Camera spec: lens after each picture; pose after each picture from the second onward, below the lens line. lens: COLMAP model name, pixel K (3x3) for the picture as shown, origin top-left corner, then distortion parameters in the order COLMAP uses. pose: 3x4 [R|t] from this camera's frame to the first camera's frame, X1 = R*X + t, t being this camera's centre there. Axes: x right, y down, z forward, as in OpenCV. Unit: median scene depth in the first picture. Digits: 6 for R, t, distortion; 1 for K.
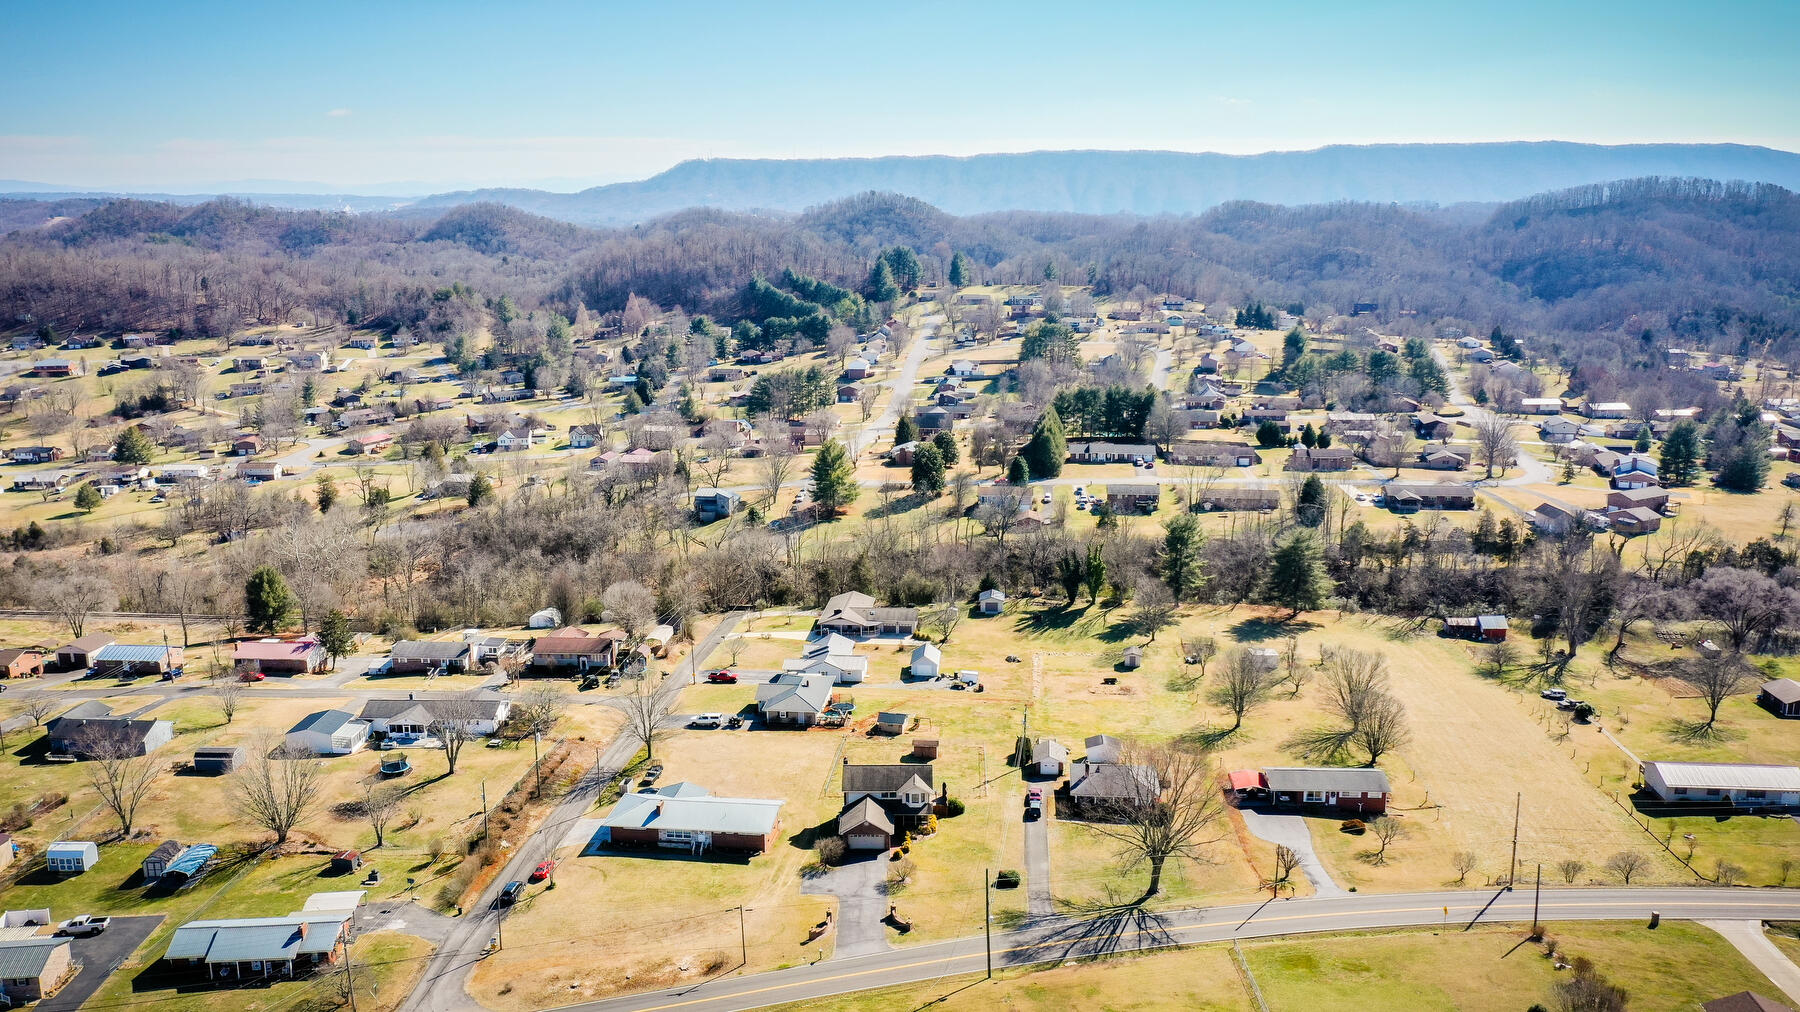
lens RADIAL K [[1414.6, 0, 900.0], [0, 1414.6, 506.0], [0, 0, 1]] dist [0.004895, 0.004702]
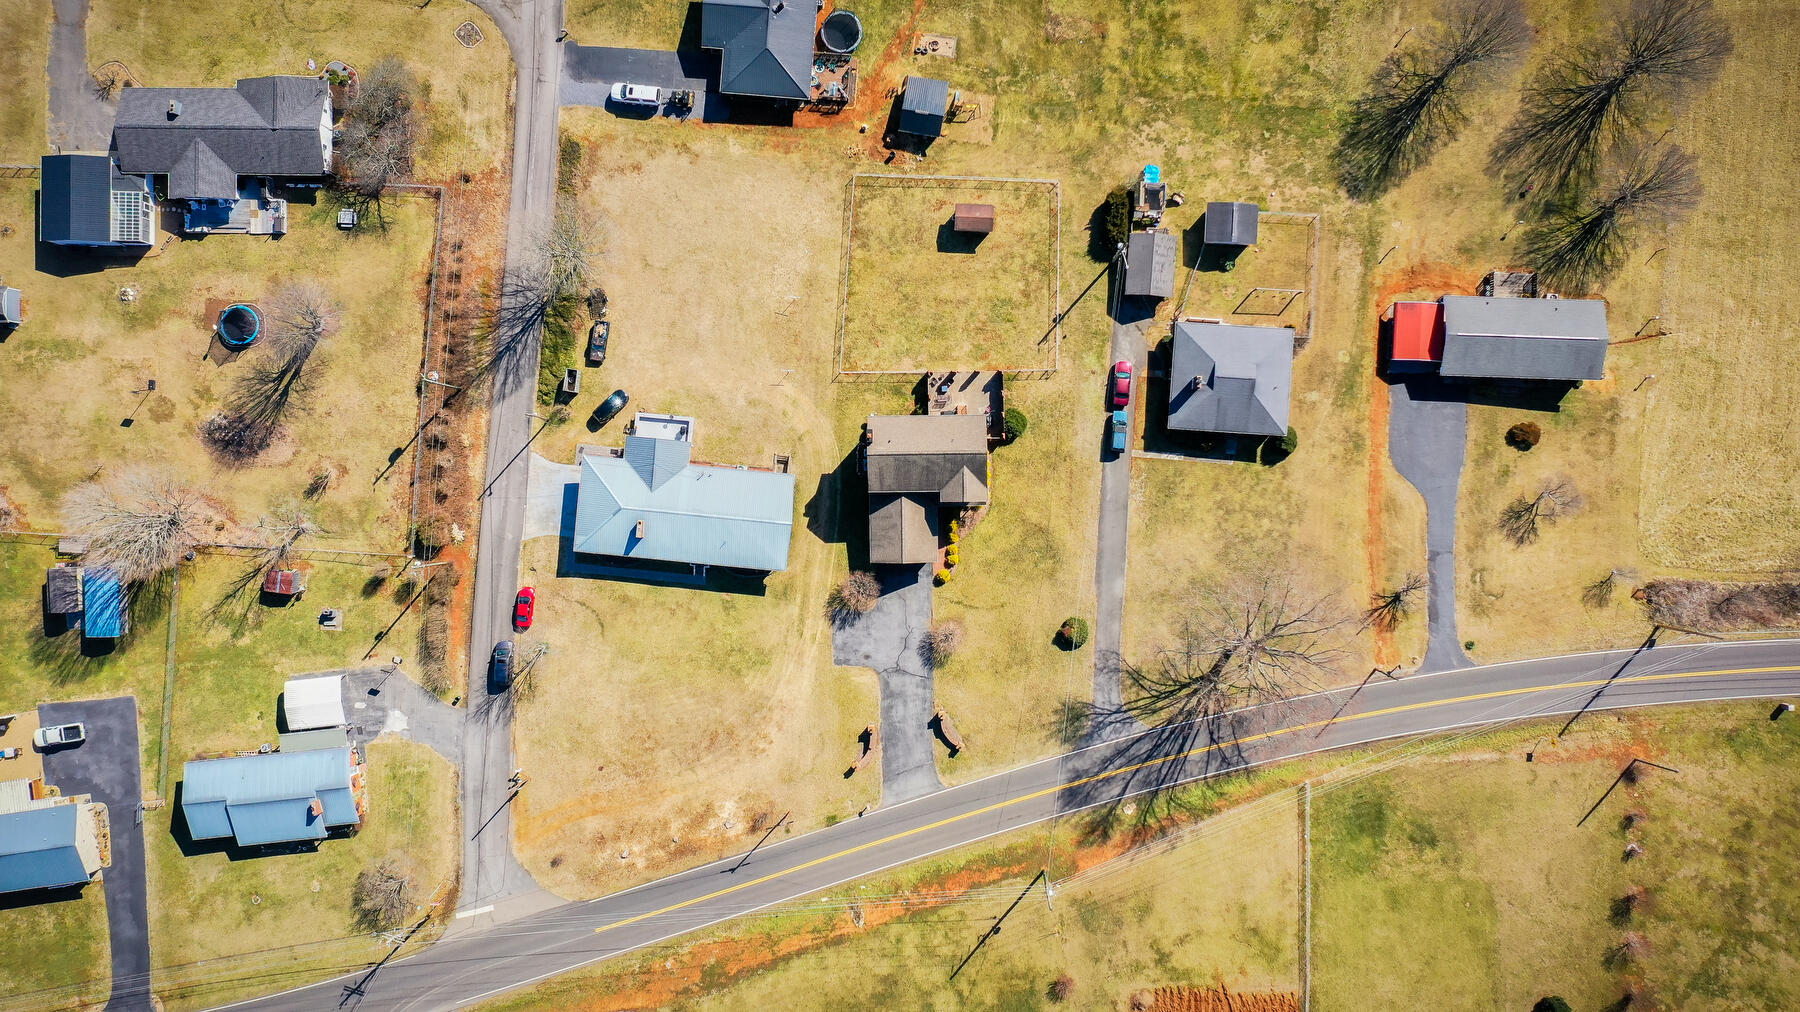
lens RADIAL K [[1464.8, 0, 892.4], [0, 1464.8, 490.1], [0, 0, 1]] dist [0.002362, 0.004996]
pose [[0.999602, -0.025292, -0.012528, -0.014906], [0.017432, 0.204129, 0.978789, -0.471419], [-0.022198, -0.978617, 0.204488, 0.682695]]
